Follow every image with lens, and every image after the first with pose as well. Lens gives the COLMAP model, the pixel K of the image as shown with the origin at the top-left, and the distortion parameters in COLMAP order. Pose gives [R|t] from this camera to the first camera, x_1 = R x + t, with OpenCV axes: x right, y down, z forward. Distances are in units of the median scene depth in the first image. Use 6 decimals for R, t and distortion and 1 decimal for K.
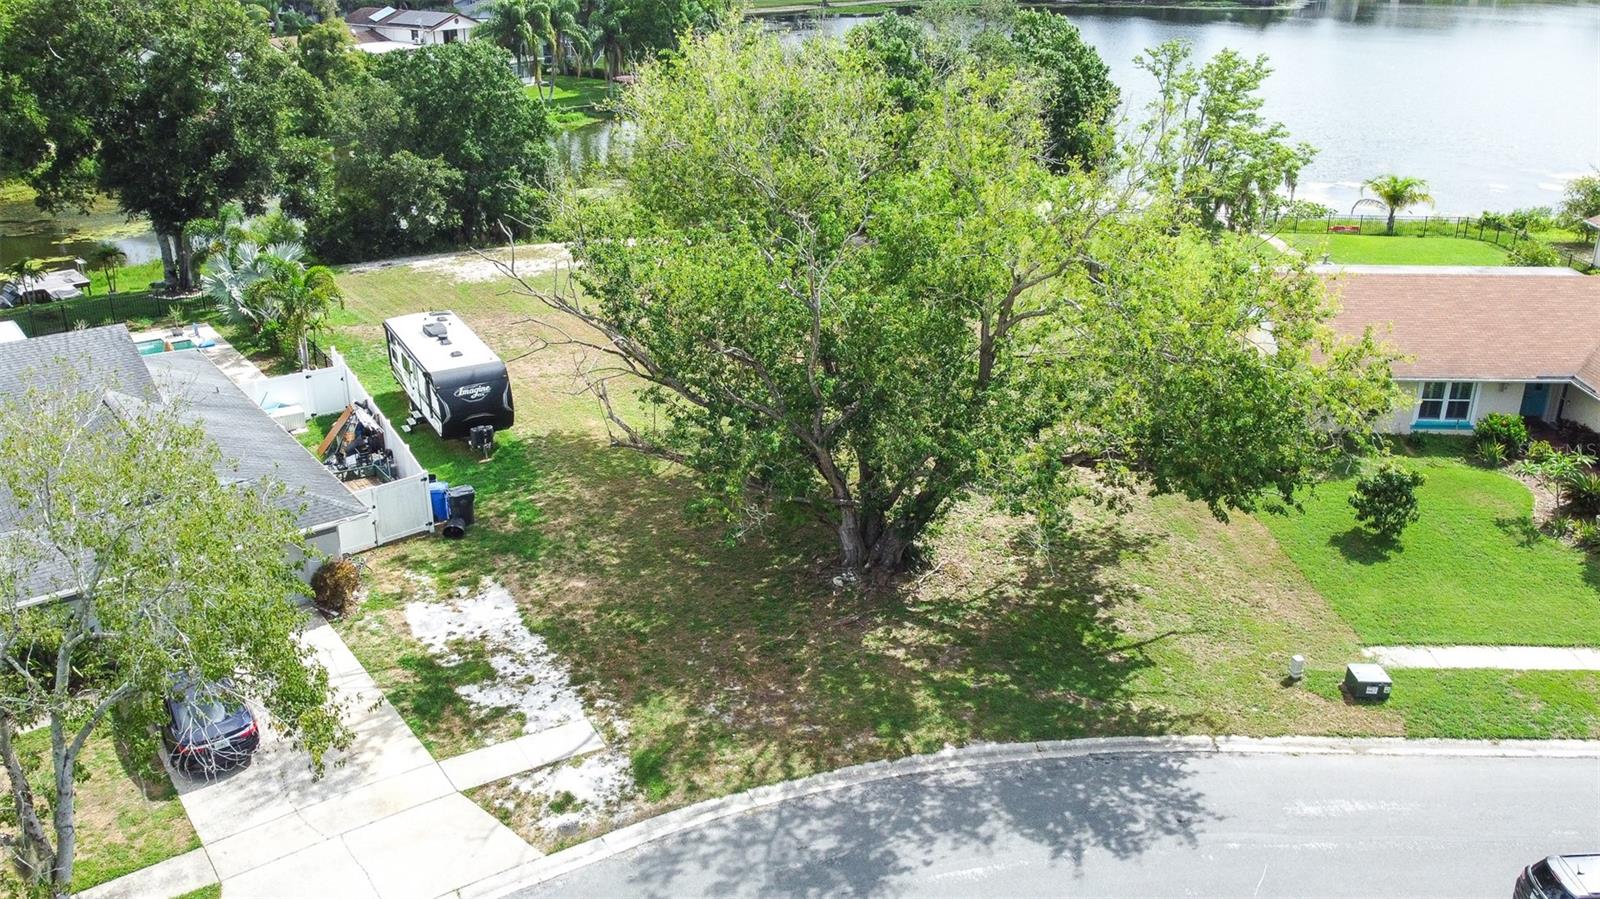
lens RADIAL K [[1325.0, 0, 793.6], [0, 1325.0, 447.1], [0, 0, 1]] dist [-0.000776, -0.003524]
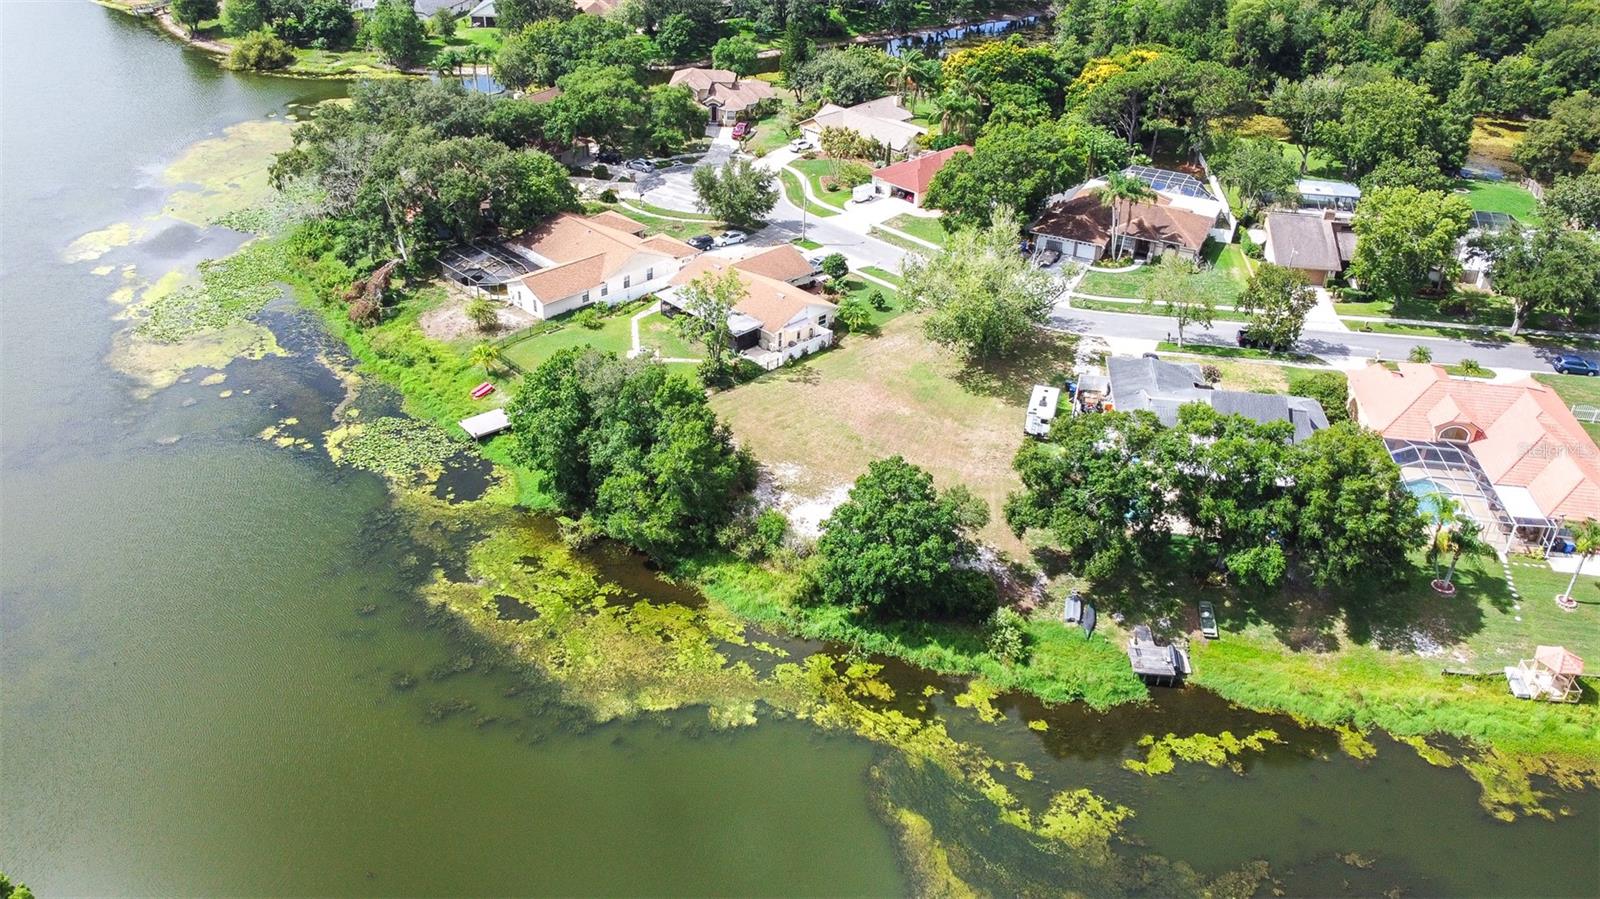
lens RADIAL K [[1270.4, 0, 758.2], [0, 1270.4, 422.6], [0, 0, 1]] dist [-0.001230, -0.003929]
pose [[-0.694832, -0.372007, 0.615483, -2.303331], [0.258339, 0.669589, 0.696355, -3.155960], [-0.671170, 0.642853, -0.369148, 3.674417]]
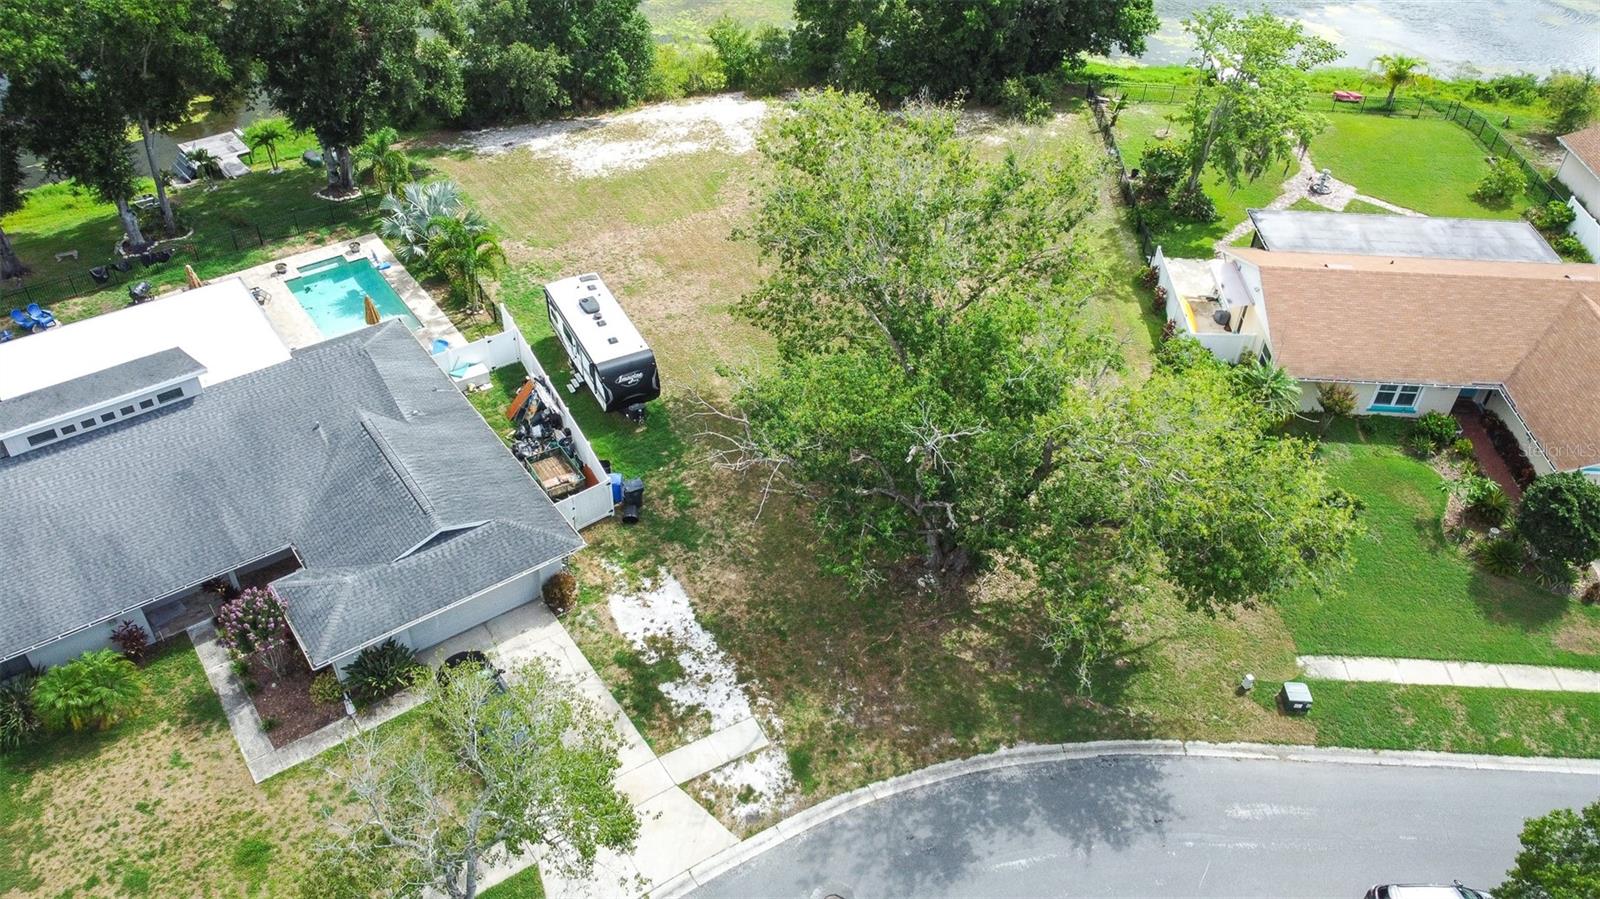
lens RADIAL K [[1212.8, 0, 796.1], [0, 1212.8, 444.7], [0, 0, 1]] dist [-0.002187, -0.000423]
pose [[0.999557, 0.029223, 0.005574, -0.124411], [-0.029533, 0.952136, 0.304246, -0.477063], [0.003584, -0.304276, 0.952577, -0.168874]]
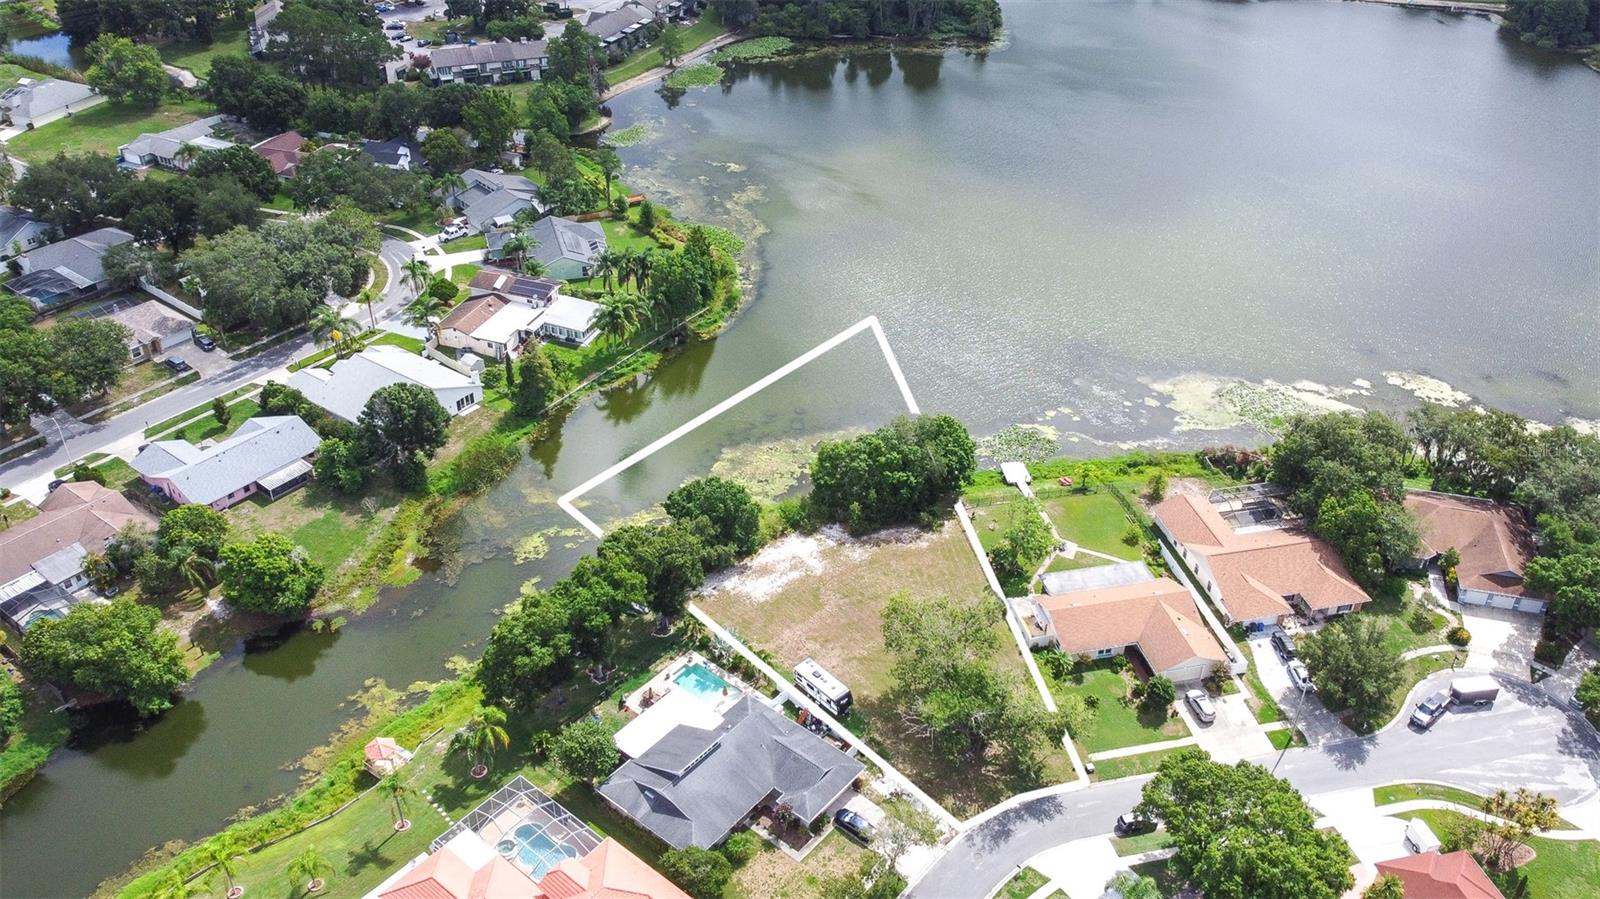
lens RADIAL K [[1264.5, 0, 841.1], [0, 1264.5, 446.7], [0, 0, 1]] dist [0.001686, -0.000518]
pose [[0.966809, -0.123772, 0.223520, -1.269701], [0.076246, 0.974733, 0.209956, -1.938172], [-0.243859, -0.185945, 0.951818, -2.814429]]
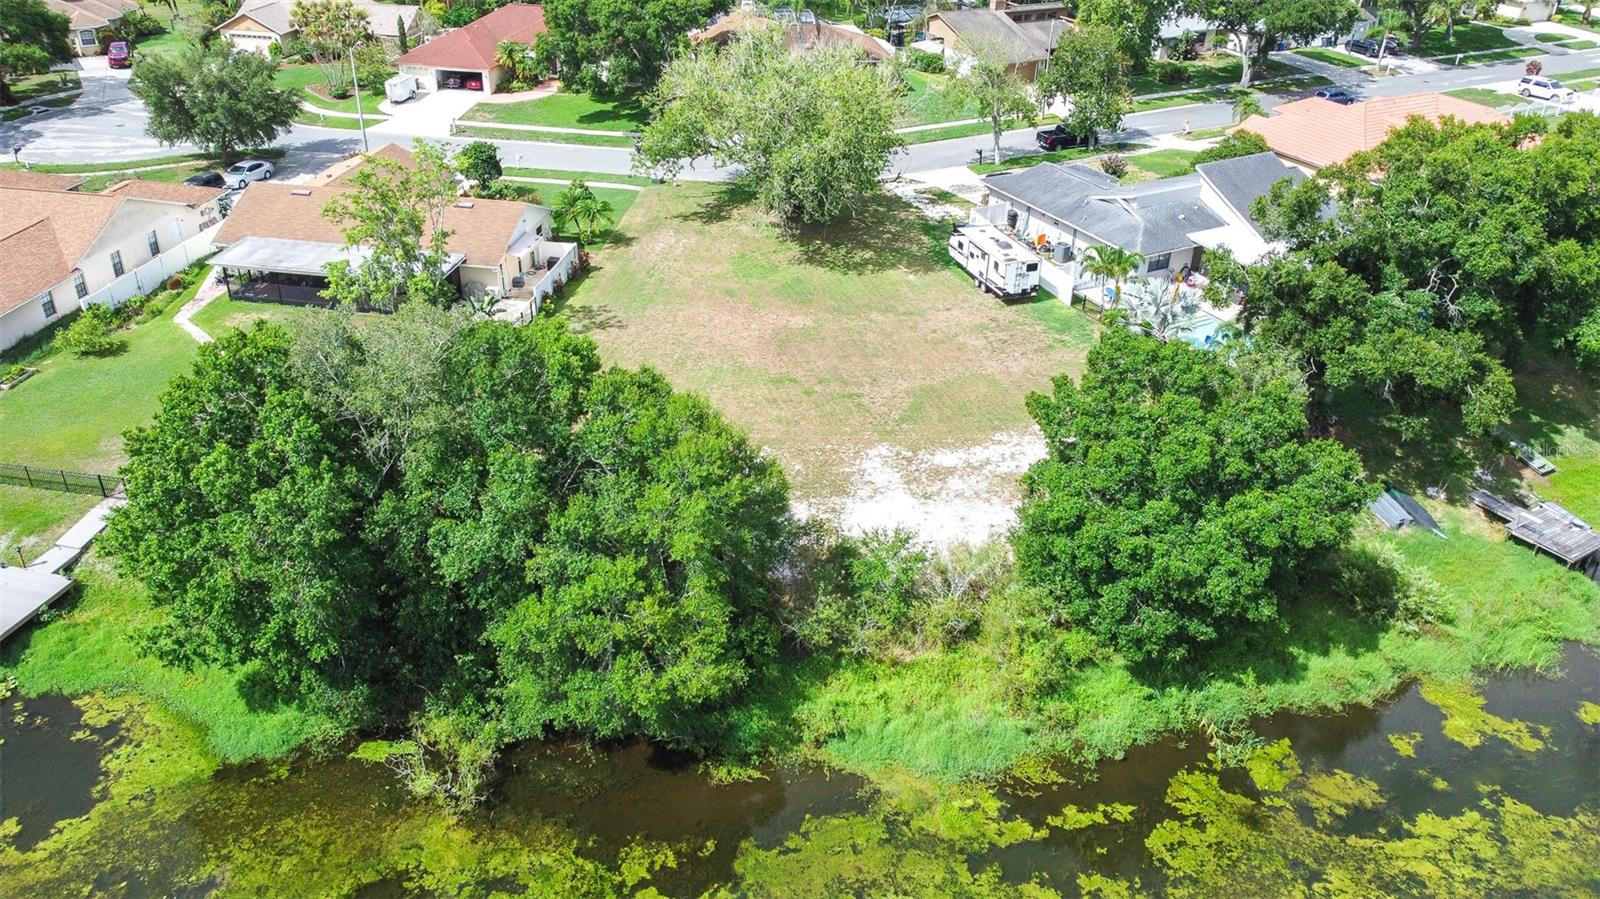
lens RADIAL K [[1212.8, 0, 796.1], [0, 1212.8, 444.7], [0, 0, 1]] dist [-0.002187, -0.000423]
pose [[-0.988856, -0.092736, 0.116461, -0.321017], [0.035442, 0.613144, 0.789175, -1.820308], [-0.144592, 0.784509, -0.603025, 3.363123]]
